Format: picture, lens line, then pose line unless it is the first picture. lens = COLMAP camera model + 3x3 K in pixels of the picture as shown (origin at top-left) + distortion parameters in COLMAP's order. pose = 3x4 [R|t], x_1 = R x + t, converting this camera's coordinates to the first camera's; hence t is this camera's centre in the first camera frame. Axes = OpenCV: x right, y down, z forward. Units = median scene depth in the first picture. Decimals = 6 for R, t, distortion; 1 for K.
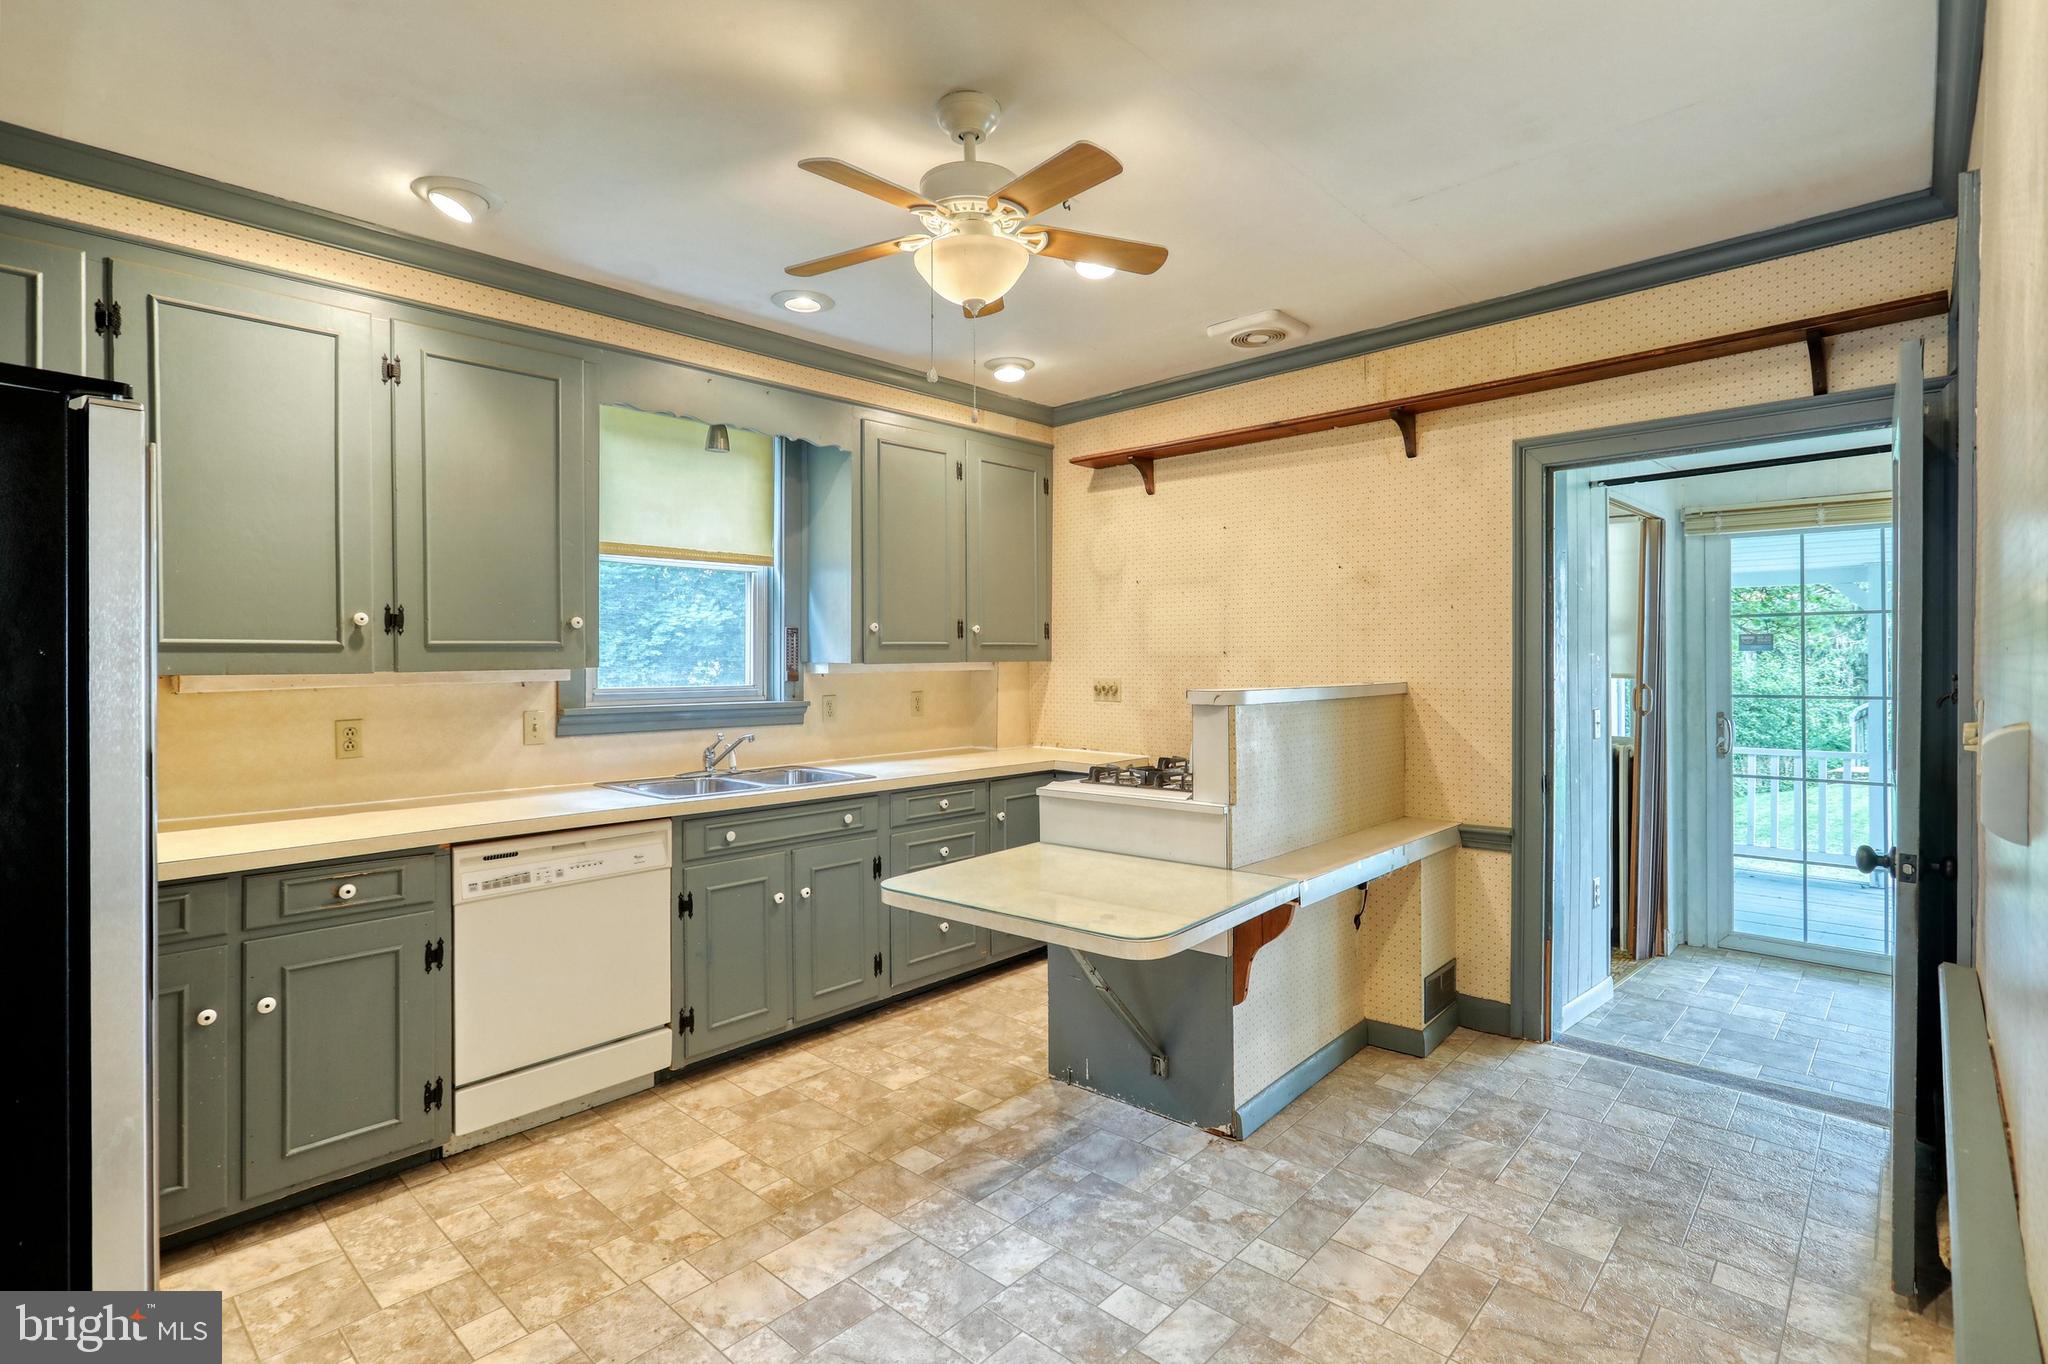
lens RADIAL K [[970.8, 0, 1025.5], [0, 970.8, 665.9], [0, 0, 1]] dist [-0.003448, 0.001866]
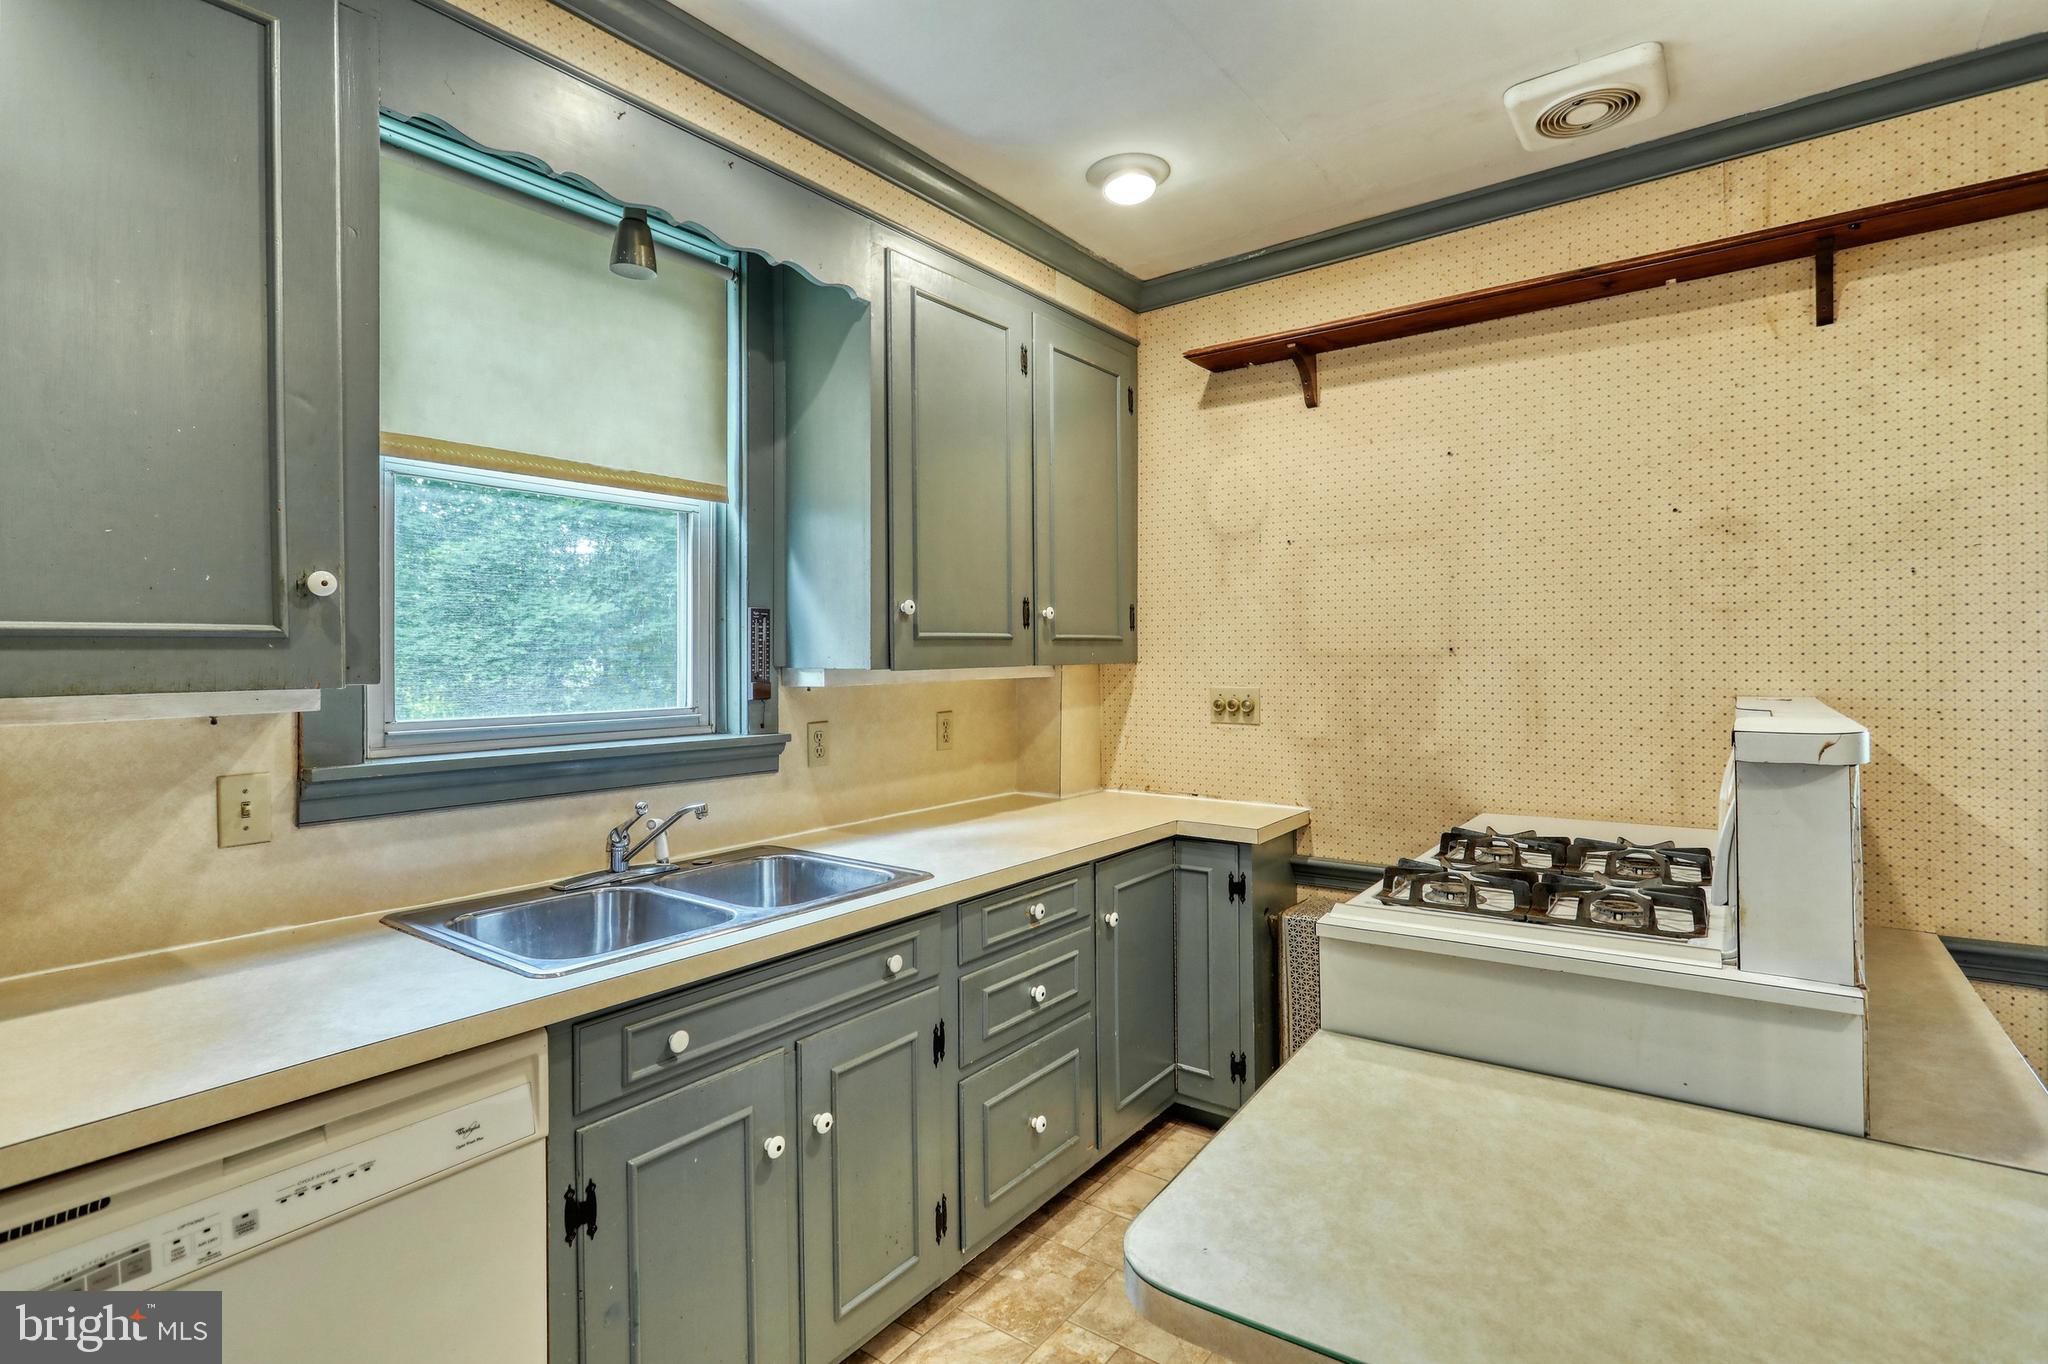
lens RADIAL K [[970.8, 0, 1018.4], [0, 970.8, 665.7], [0, 0, 1]] dist [-0.003448, 0.001866]
pose [[0.994302, -0.004496, 0.106507, -0.152352], [0.004448, 0.999990, 0.000687, -0.004845], [-0.106509, -0.000209, 0.994312, 0.414335]]
